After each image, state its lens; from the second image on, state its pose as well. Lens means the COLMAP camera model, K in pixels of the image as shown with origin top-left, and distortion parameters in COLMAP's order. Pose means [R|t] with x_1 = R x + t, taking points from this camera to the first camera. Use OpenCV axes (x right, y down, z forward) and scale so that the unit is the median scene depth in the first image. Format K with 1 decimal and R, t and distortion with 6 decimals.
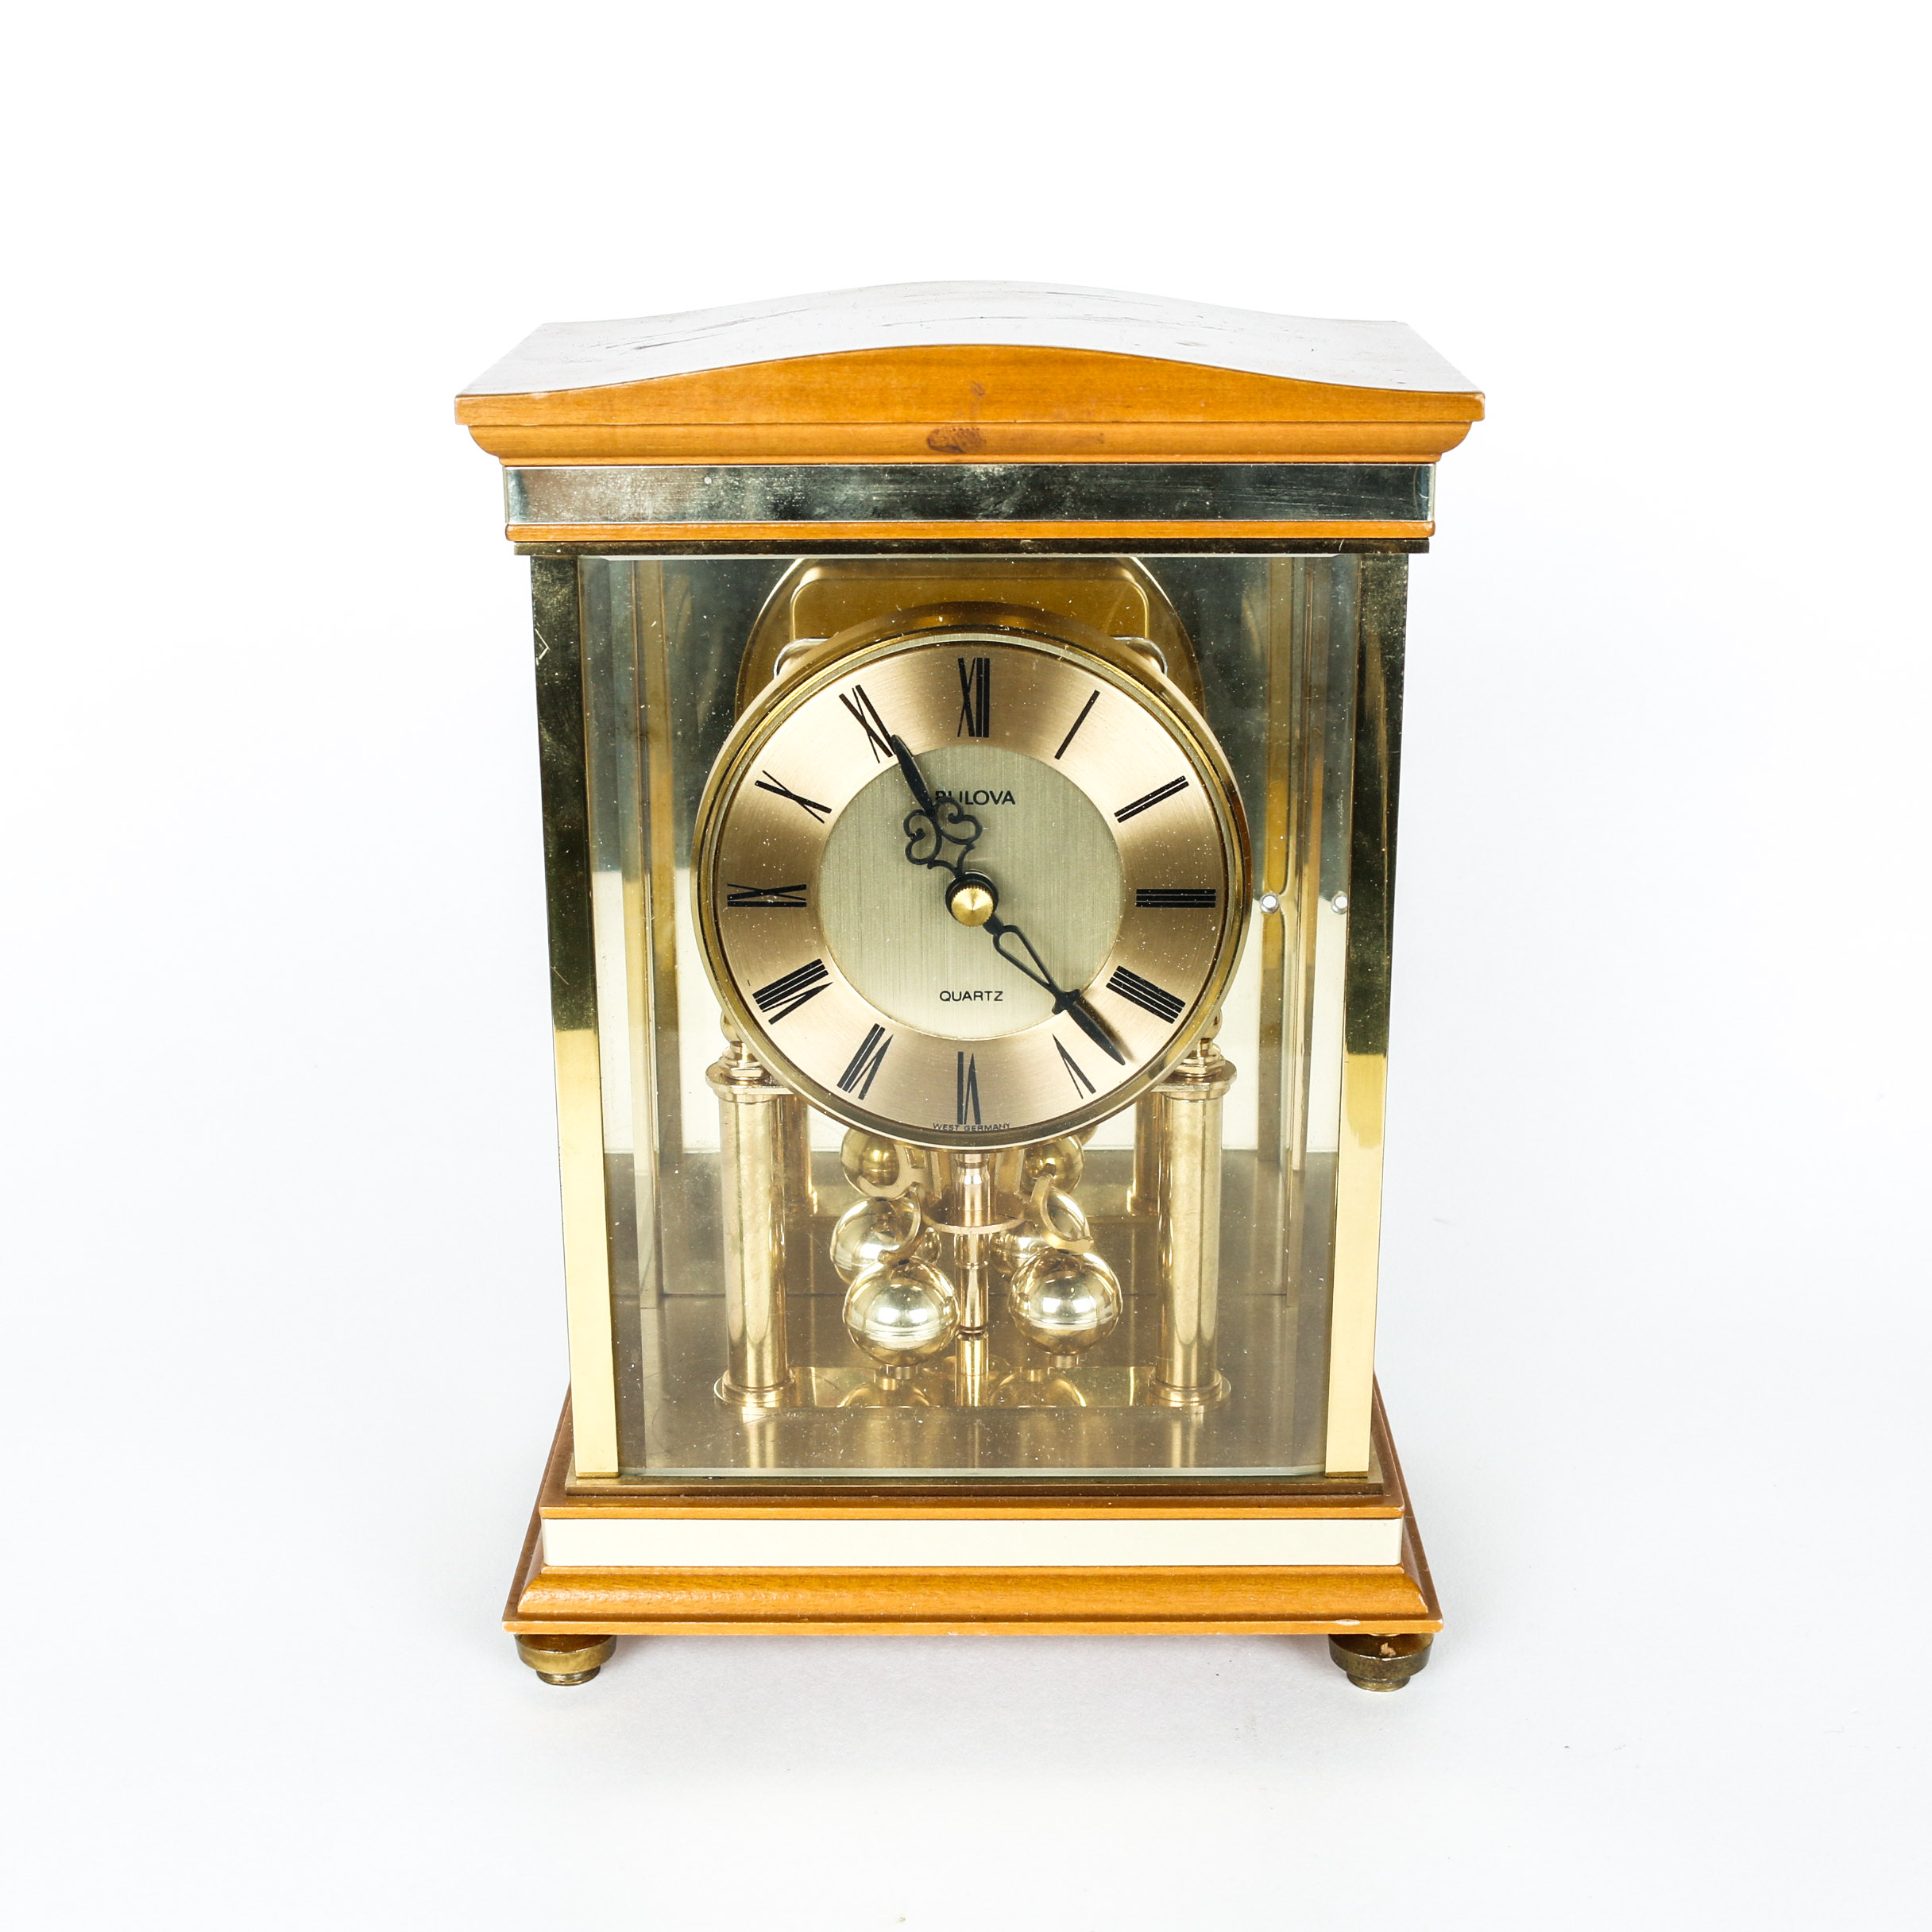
lens RADIAL K [[3023.5, 0, 966.0], [0, 3023.5, 966.0], [0, 0, 1]] dist [-0.138126, 0.010308]
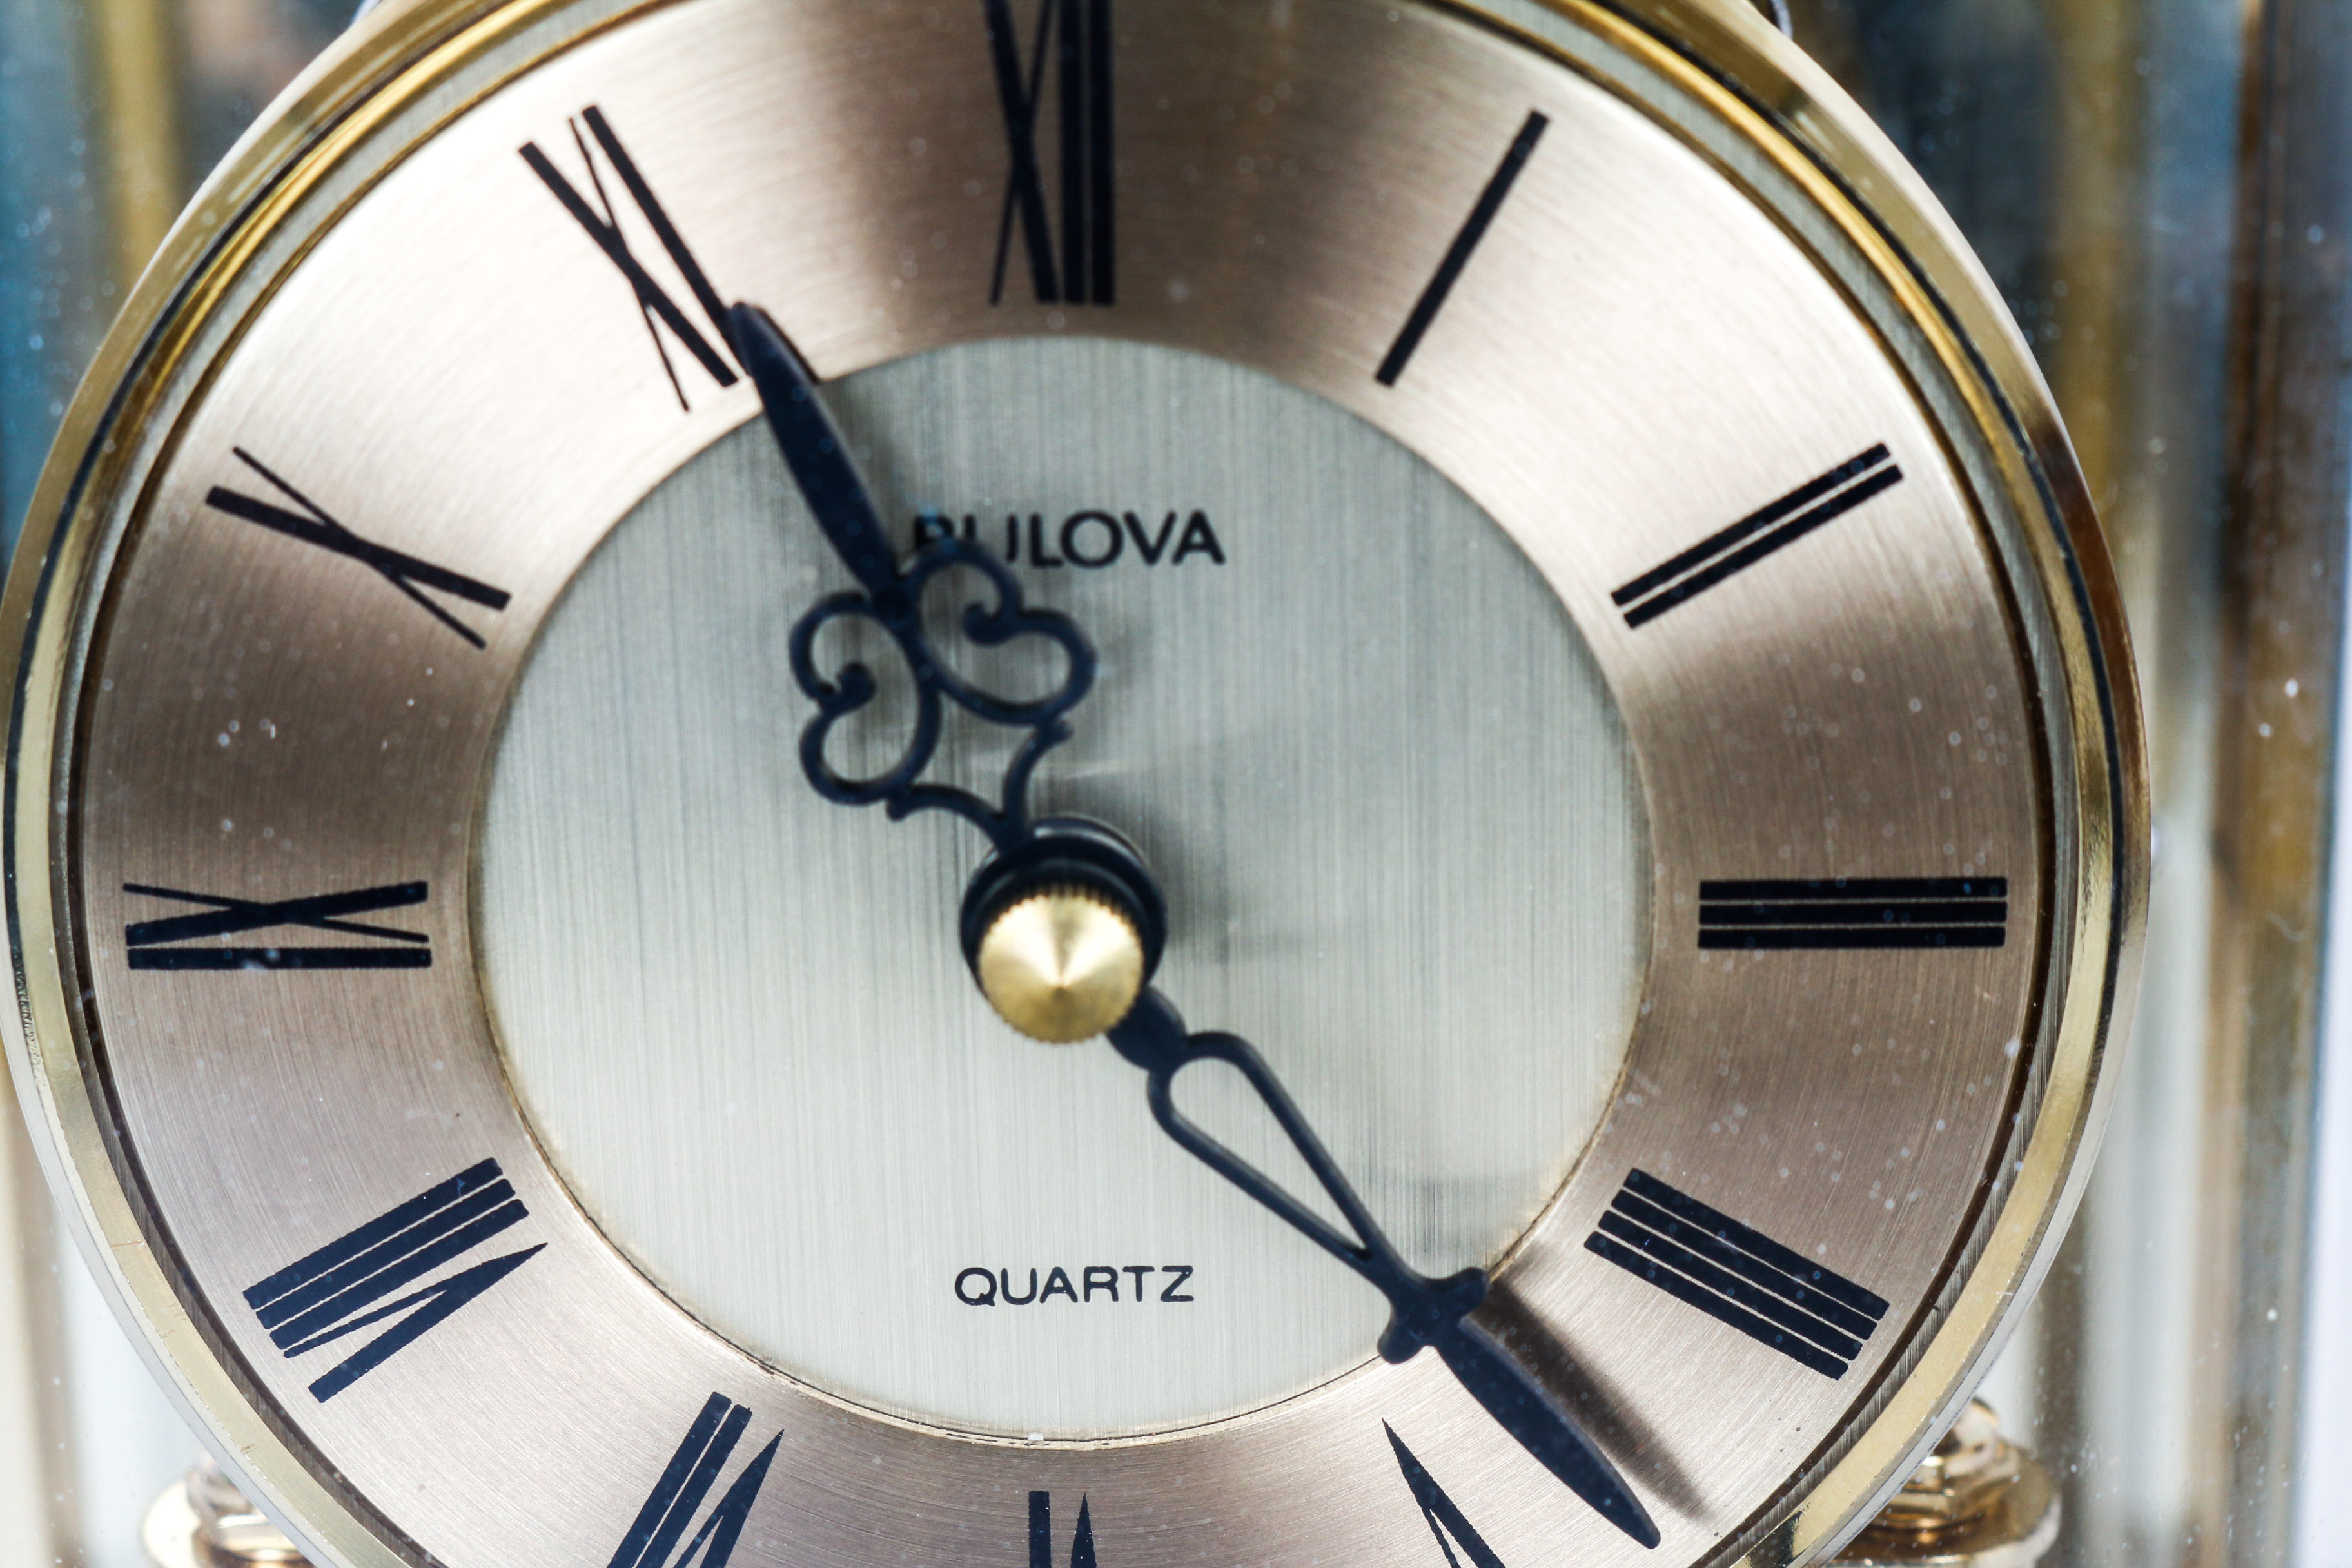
lens RADIAL K [[5652.4, 0, 1176.0], [0, 5652.4, 784.0], [0, 0, 1]] dist [0.011321, 0.003290]
pose [[0.999794, -0.014855, -0.013801, 0.017673], [0.015077, 0.999757, 0.016098, -0.040611], [0.013558, -0.016302, 0.999775, 0.495174]]
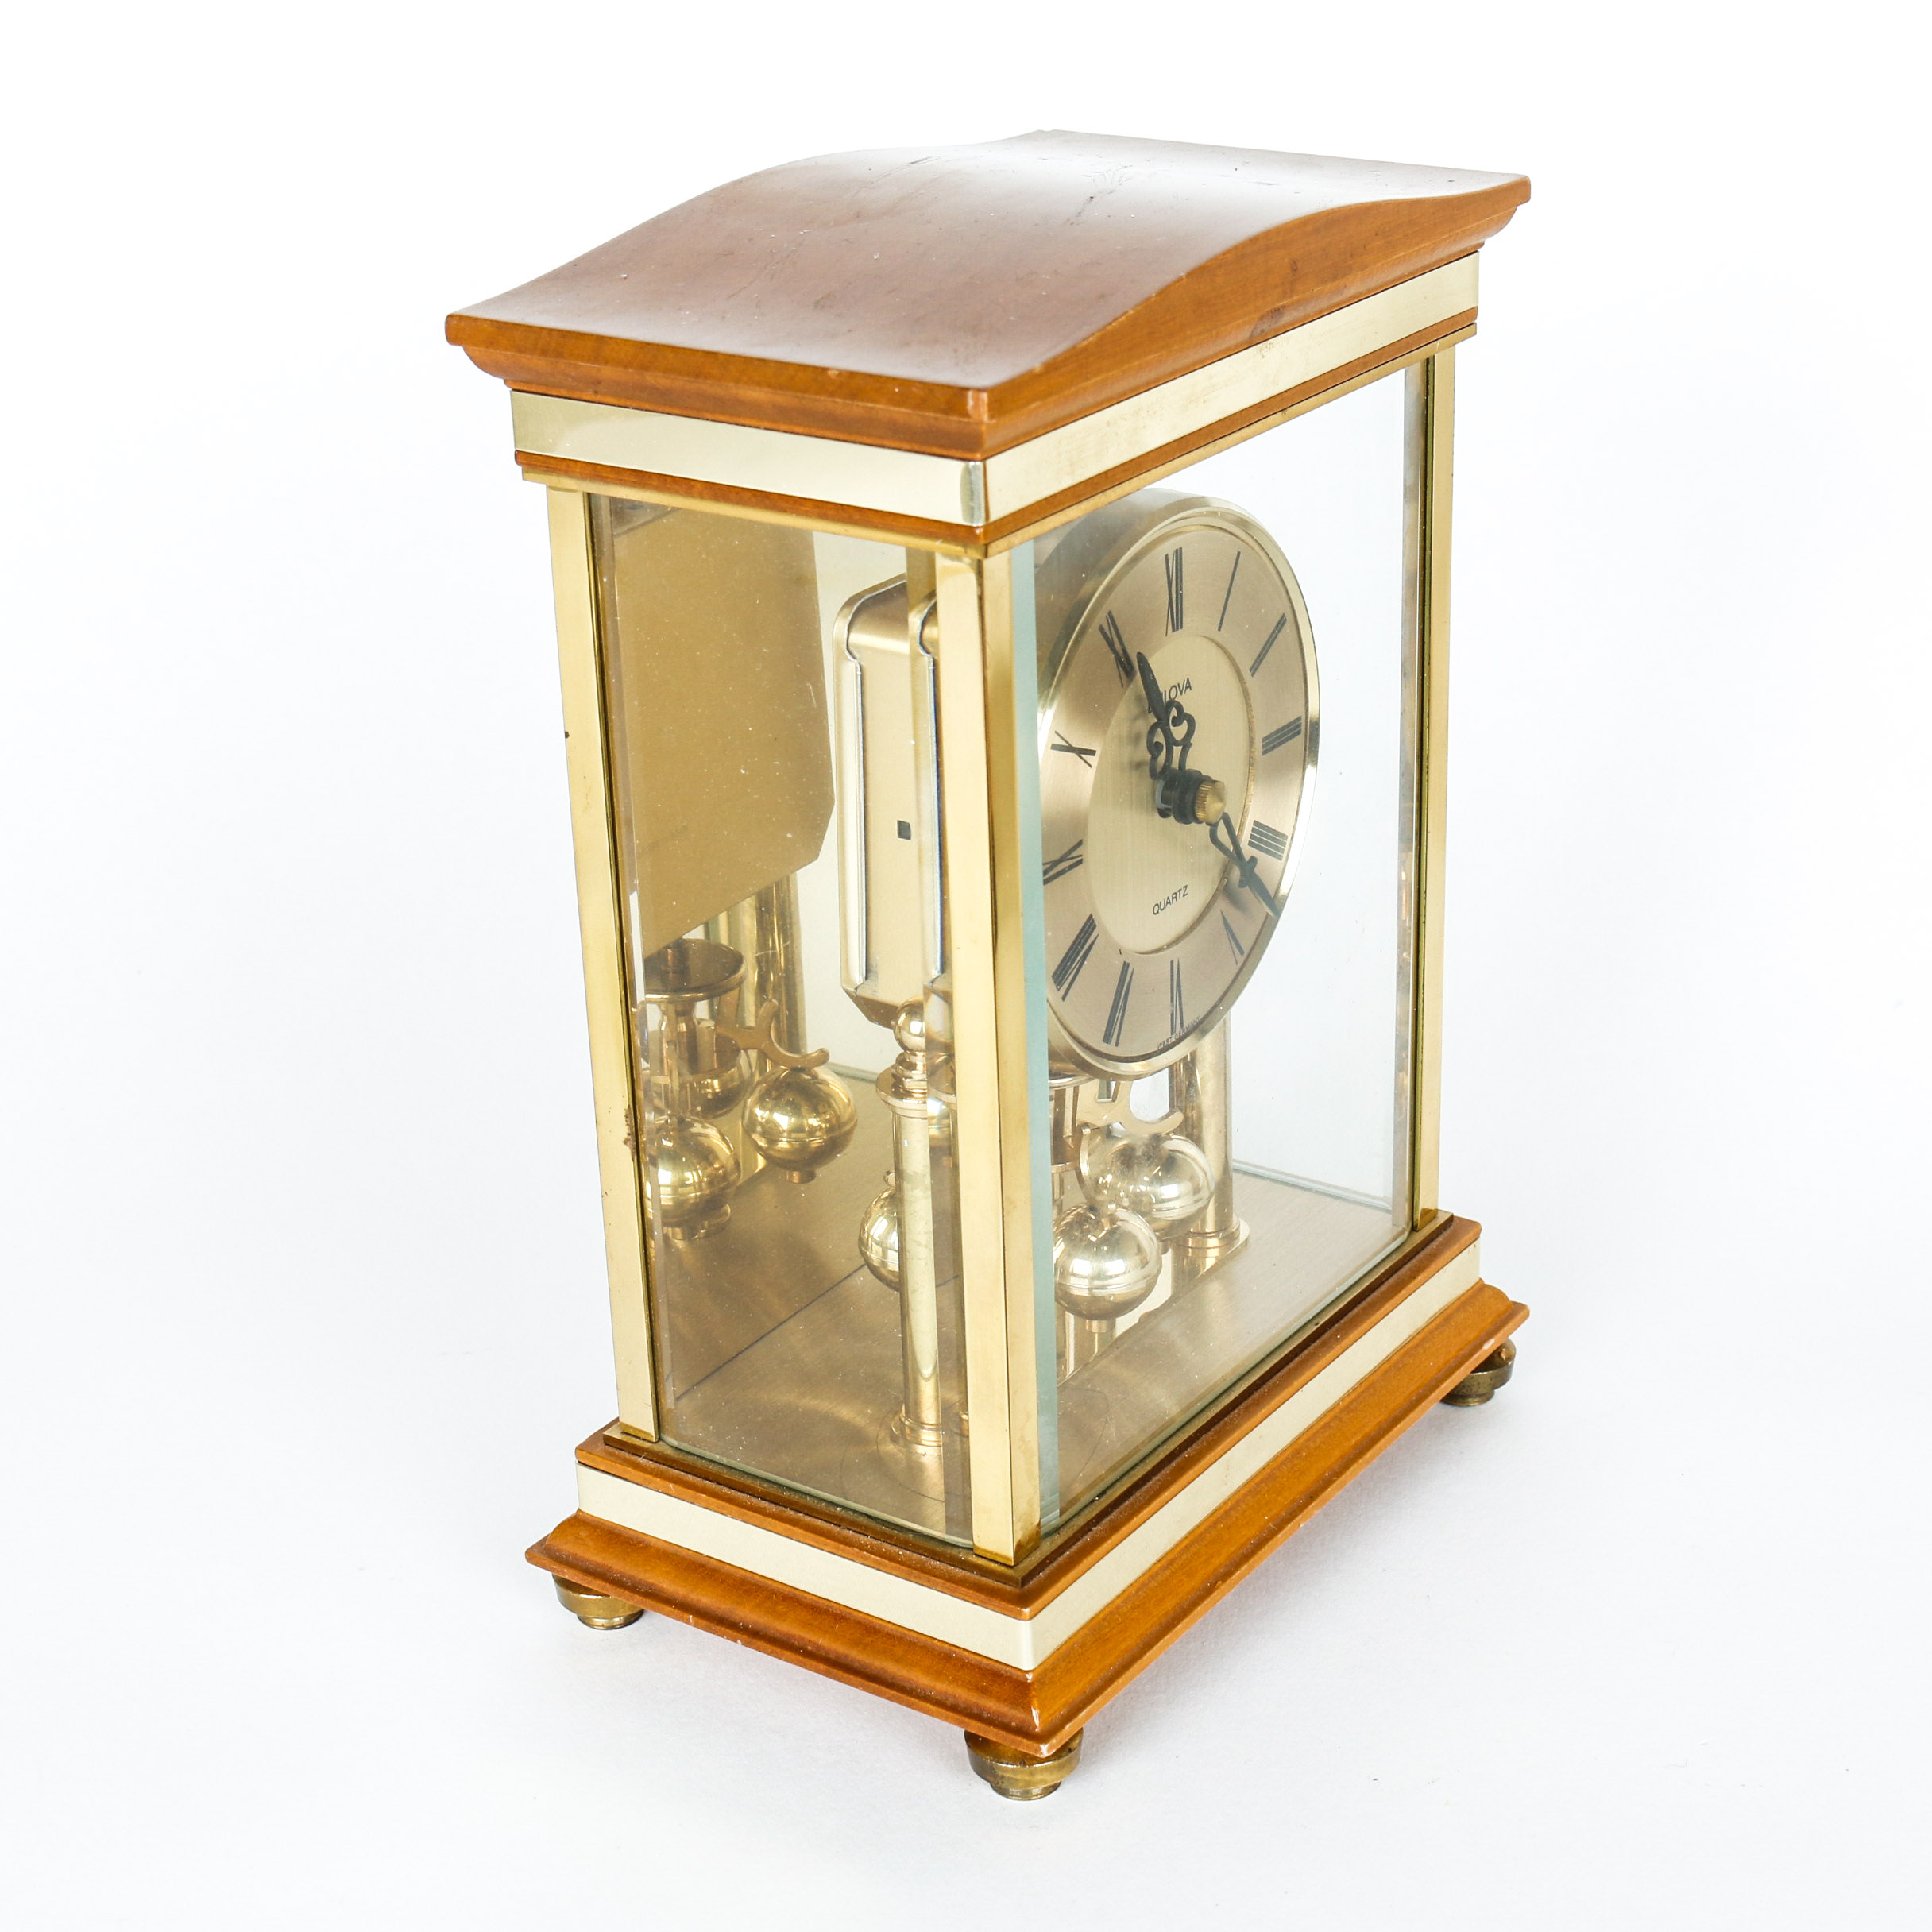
lens RADIAL K [[3612.9, 0, 966.0], [0, 3612.9, 966.0], [0, 0, 1]] dist [-0.033513, -0.048438]
pose [[0.564348, -0.341411, 0.751631, -0.883570], [0.298952, 0.933198, 0.199422, -0.213717], [-0.769506, 0.112158, 0.628714, 0.322412]]
